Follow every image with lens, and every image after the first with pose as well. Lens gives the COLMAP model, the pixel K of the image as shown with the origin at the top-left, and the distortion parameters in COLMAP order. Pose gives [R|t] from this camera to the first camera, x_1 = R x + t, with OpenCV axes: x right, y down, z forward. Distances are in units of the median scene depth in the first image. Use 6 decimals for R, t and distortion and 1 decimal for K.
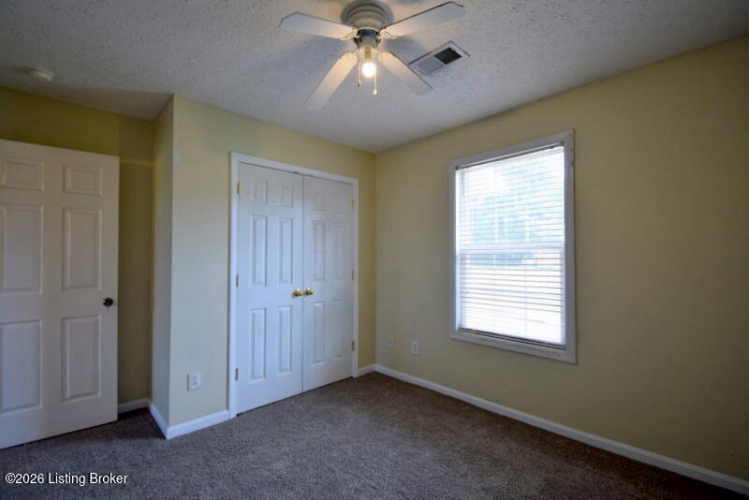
lens RADIAL K [[333.8, 0, 376.5], [0, 333.8, 253.2], [0, 0, 1]] dist [-0.000778, -0.000418]
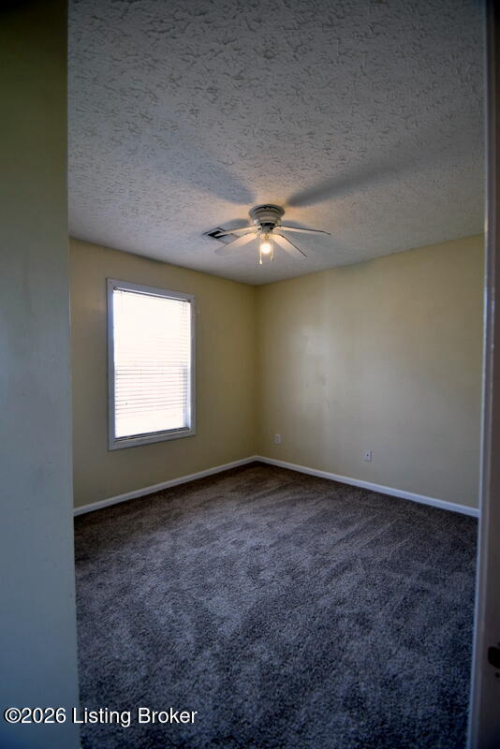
lens RADIAL K [[333.8, 0, 250.0], [0, 333.8, 374.5], [0, 0, 1]] dist [-0.000778, -0.000418]
pose [[-0.041176, -0.025909, 0.998816, -0.959819], [-0.016836, 0.999540, 0.025234, -0.020195], [-0.999010, -0.015777, -0.041593, 0.696028]]
